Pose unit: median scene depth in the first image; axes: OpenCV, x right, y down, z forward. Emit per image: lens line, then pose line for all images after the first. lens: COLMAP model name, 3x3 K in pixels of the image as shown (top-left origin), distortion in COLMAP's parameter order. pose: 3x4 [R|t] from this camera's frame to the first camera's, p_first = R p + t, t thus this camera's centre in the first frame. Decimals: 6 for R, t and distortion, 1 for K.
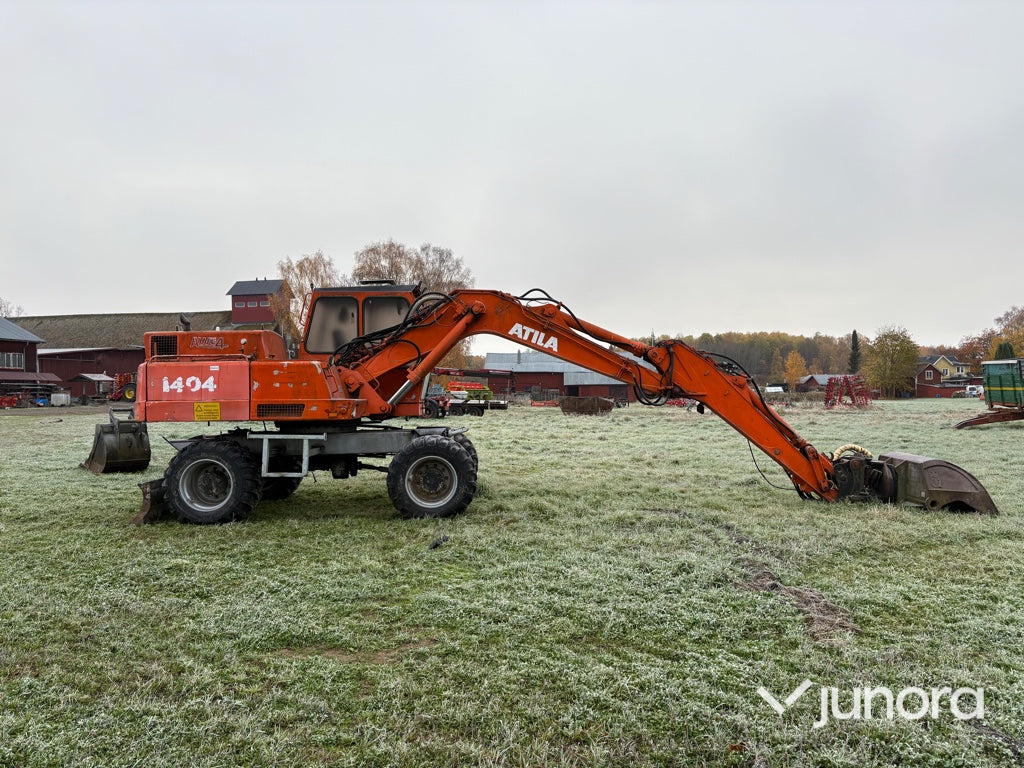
lens RADIAL K [[773.4, 0, 518.8], [0, 773.4, 386.6], [0, 0, 1]] dist [0.056062, -0.053977]
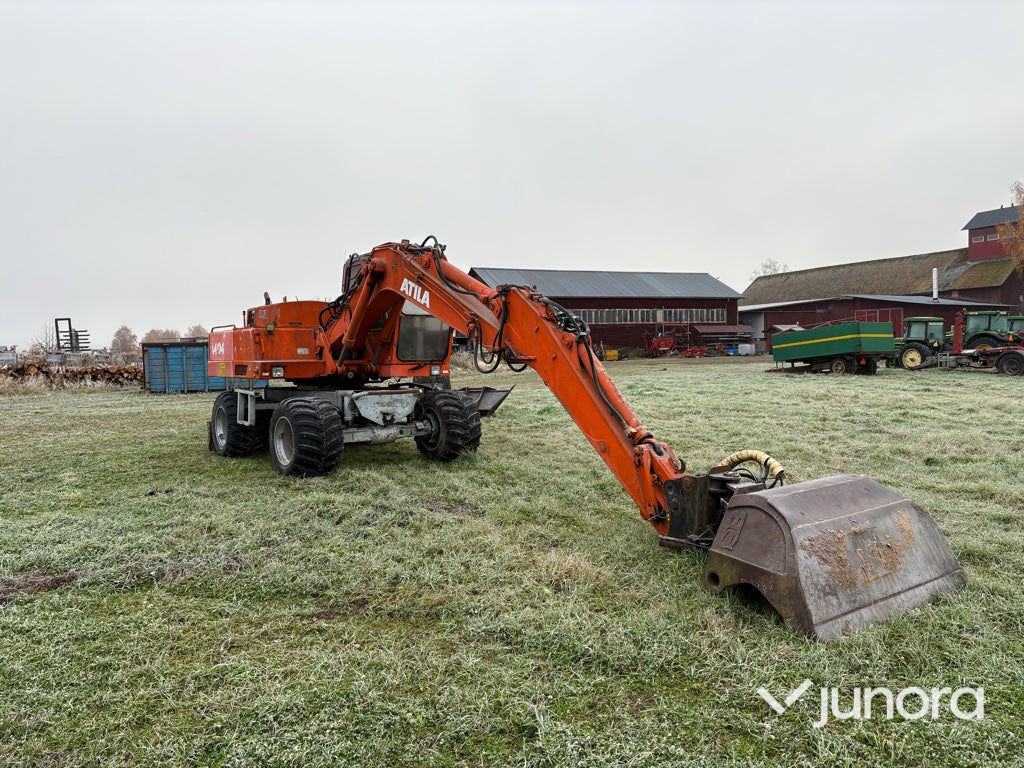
lens RADIAL K [[773.4, 0, 509.5], [0, 773.4, 395.3], [0, 0, 1]] dist [0.056062, -0.053977]
pose [[0.569529, 0.047163, -0.820617, 0.816662], [0.017468, 0.997433, 0.069449, -0.006073], [0.821785, -0.053888, 0.567243, 0.577283]]
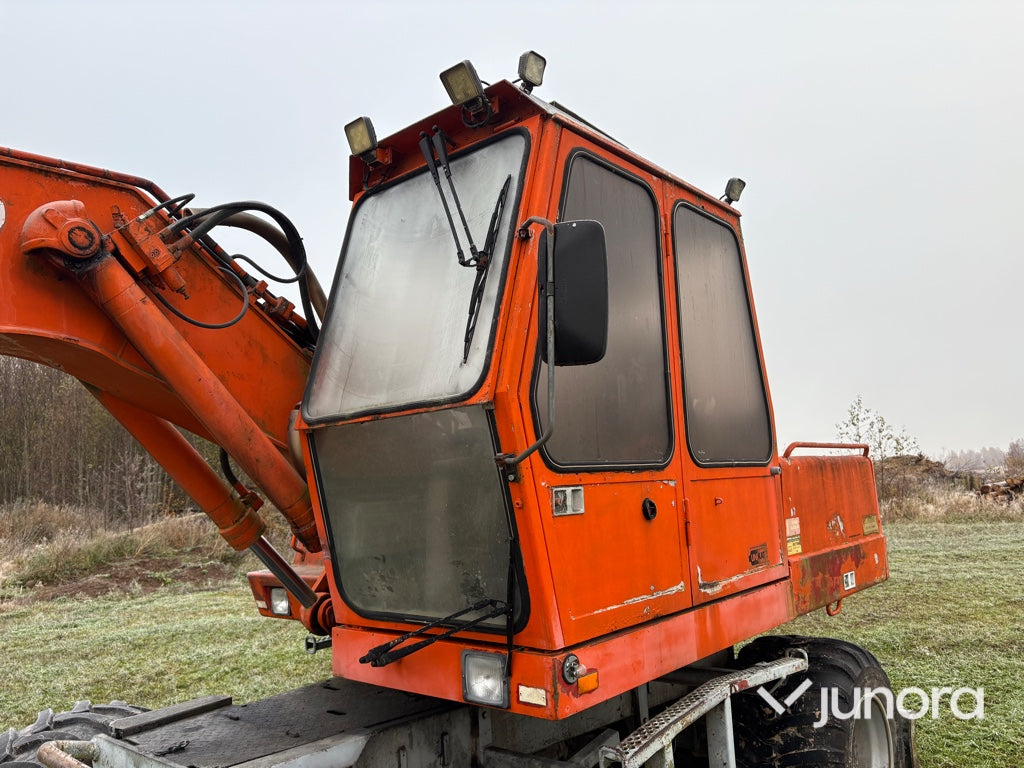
lens RADIAL K [[773.4, 0, 516.0], [0, 773.4, 383.7], [0, 0, 1]] dist [0.056062, -0.053977]
pose [[-0.685328, -0.052041, -0.726373, 0.017329], [0.067143, 0.988679, -0.134183, -0.018462], [0.725133, -0.140730, -0.674075, 1.272095]]
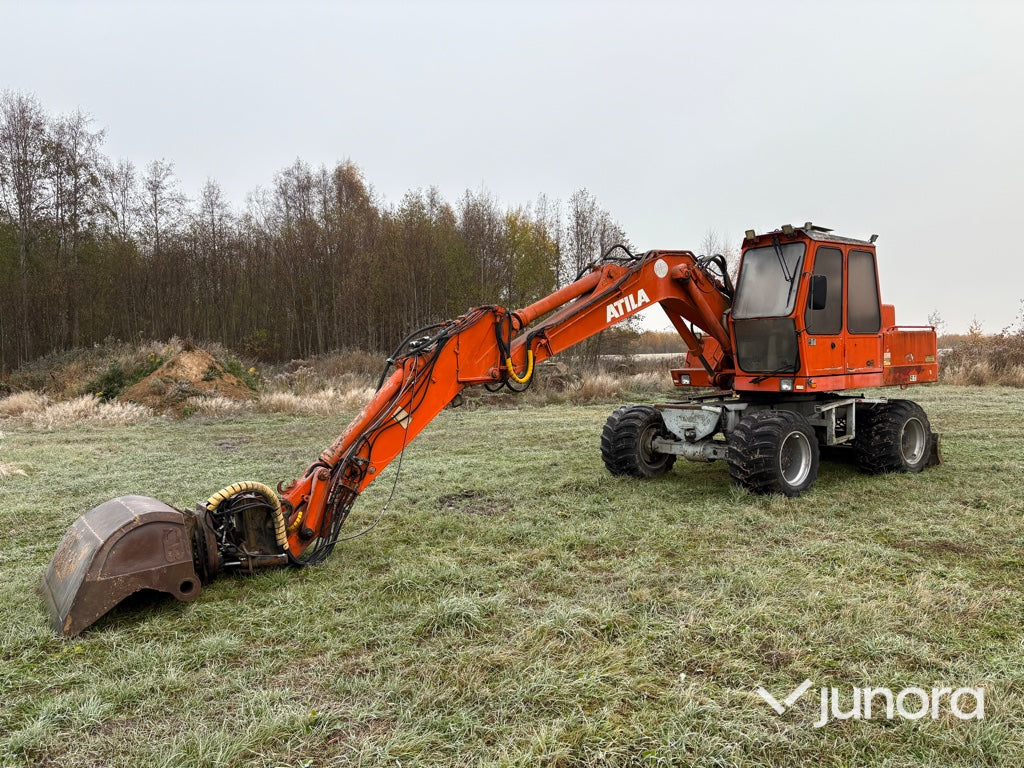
lens RADIAL K [[773.4, 0, 505.1], [0, 773.4, 392.4], [0, 0, 1]] dist [0.056062, -0.053977]
pose [[-0.834038, 0.053886, -0.549069, 0.602372], [0.038363, 0.998474, 0.039718, -0.005554], [0.550372, 0.012063, -0.834833, 1.662443]]
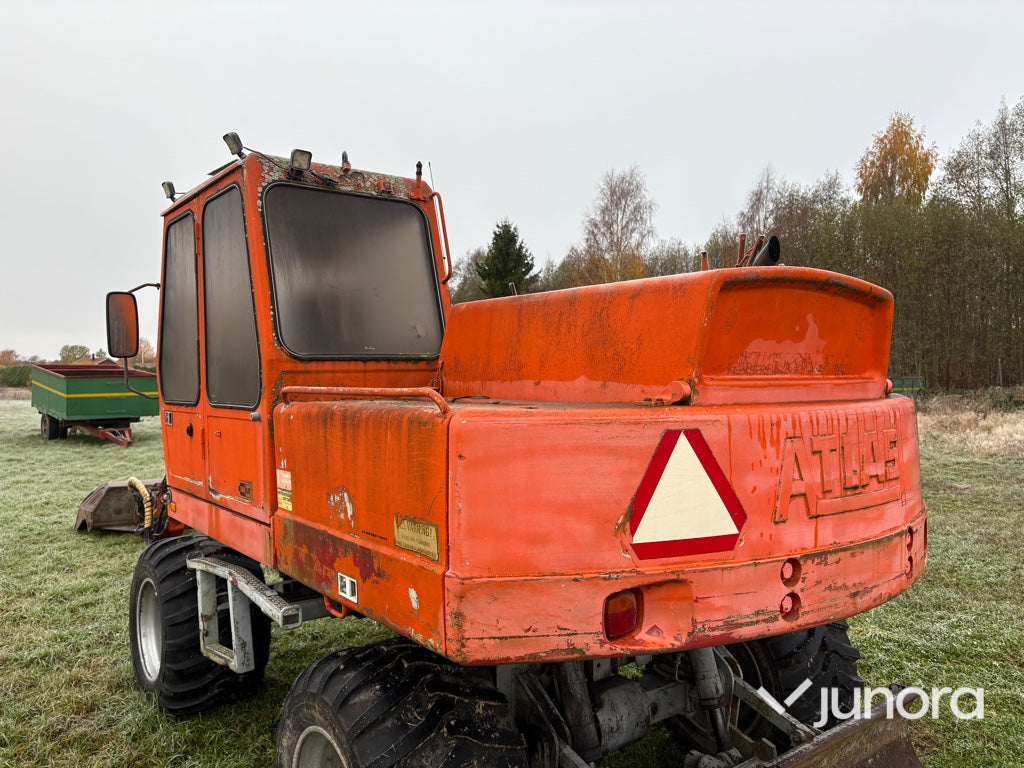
lens RADIAL K [[773.4, 0, 509.3], [0, 773.4, 384.1], [0, 0, 1]] dist [0.056062, -0.053977]
pose [[-0.568374, 0.005662, 0.822751, -0.609866], [0.001798, 0.999982, -0.005640, -0.030145], [-0.822769, -0.001726, -0.568374, 1.224636]]
